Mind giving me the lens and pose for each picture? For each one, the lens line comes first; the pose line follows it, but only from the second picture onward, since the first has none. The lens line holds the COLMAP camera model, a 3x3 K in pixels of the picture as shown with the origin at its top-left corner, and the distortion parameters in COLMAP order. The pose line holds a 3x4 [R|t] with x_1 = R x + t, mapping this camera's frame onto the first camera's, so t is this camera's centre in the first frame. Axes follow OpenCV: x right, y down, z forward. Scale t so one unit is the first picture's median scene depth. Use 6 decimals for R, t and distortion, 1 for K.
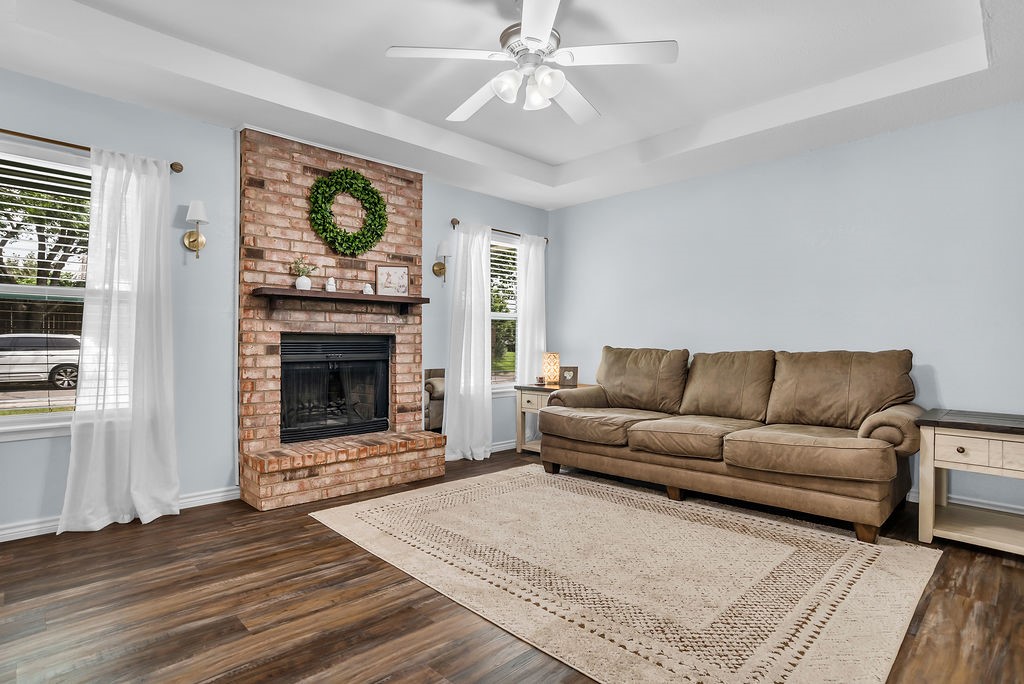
lens RADIAL K [[528.2, 0, 515.7], [0, 528.2, 342.8], [0, 0, 1]] dist [-0.086585, 0.051488]
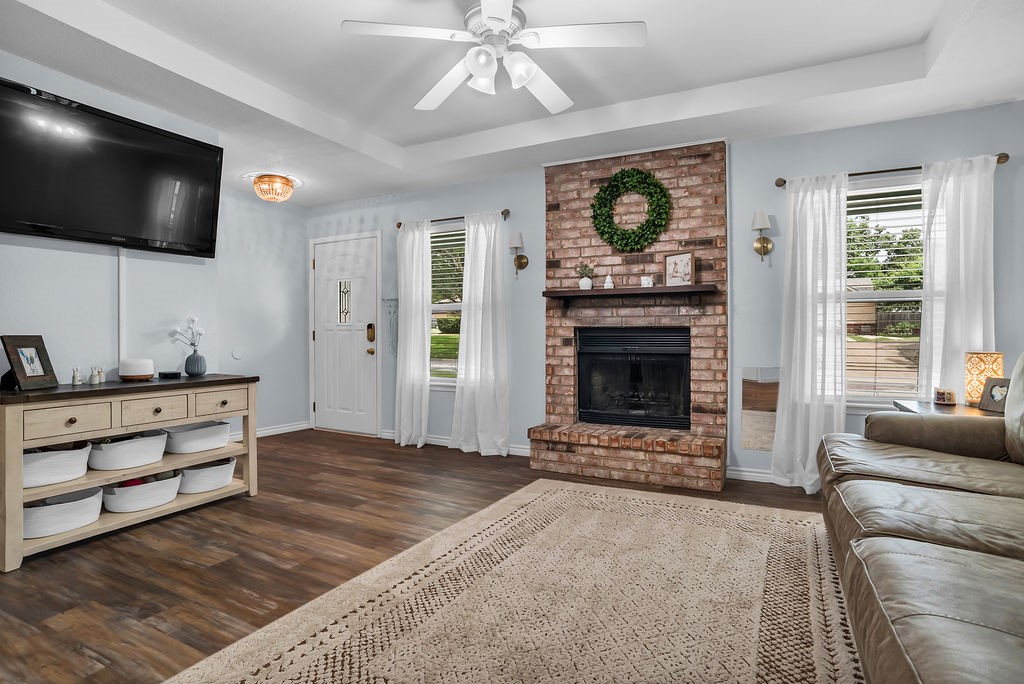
lens RADIAL K [[528.2, 0, 515.7], [0, 528.2, 342.8], [0, 0, 1]] dist [-0.086585, 0.051488]
pose [[0.316574, 0.011012, -0.948504, 0.657297], [0.000988, 0.999928, 0.011939, 0.000772], [0.948567, -0.004717, 0.316540, 0.504952]]
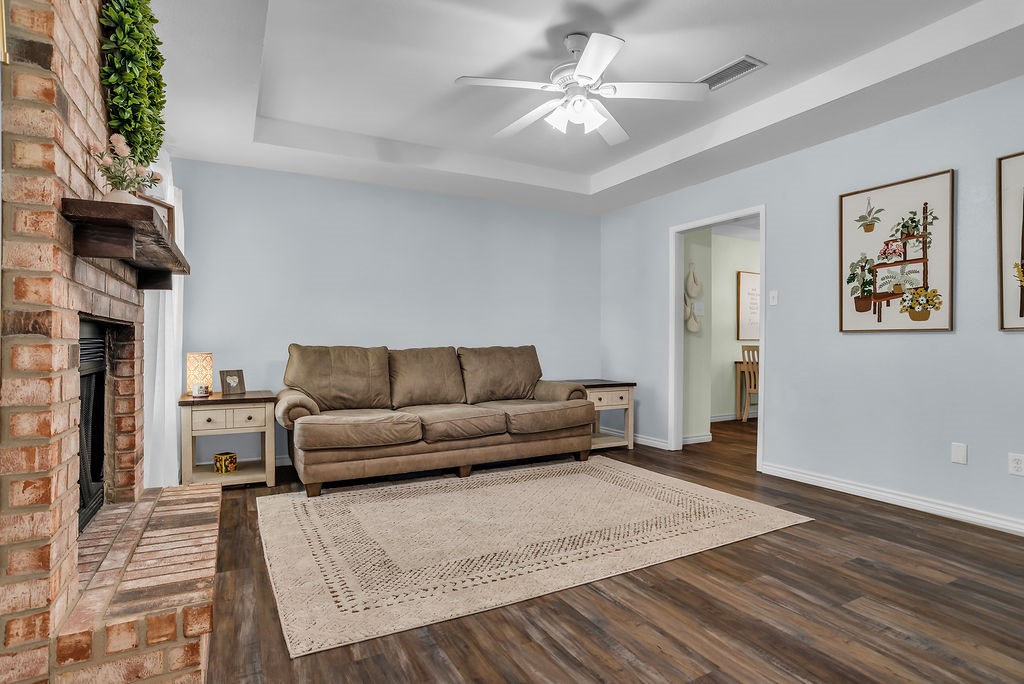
lens RADIAL K [[528.2, 0, 515.7], [0, 528.2, 342.8], [0, 0, 1]] dist [-0.086585, 0.051488]
pose [[0.269073, -0.003799, 0.963112, -0.763454], [-0.005194, 0.999972, 0.005396, -0.002165], [-0.963106, -0.006454, 0.269046, 0.568486]]
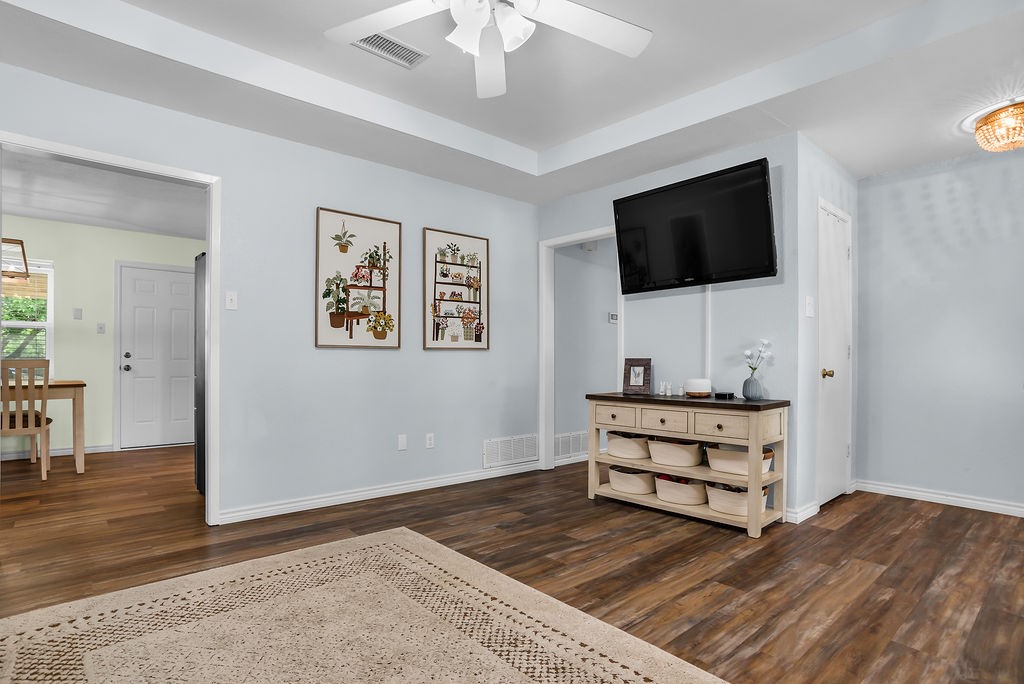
lens RADIAL K [[528.2, 0, 515.7], [0, 528.2, 342.8], [0, 0, 1]] dist [-0.086585, 0.051488]
pose [[-0.998961, -0.005709, 0.045212, -0.038888], [-0.007232, 0.999409, -0.033605, 0.003832], [-0.044994, -0.033897, -0.998412, 1.224022]]
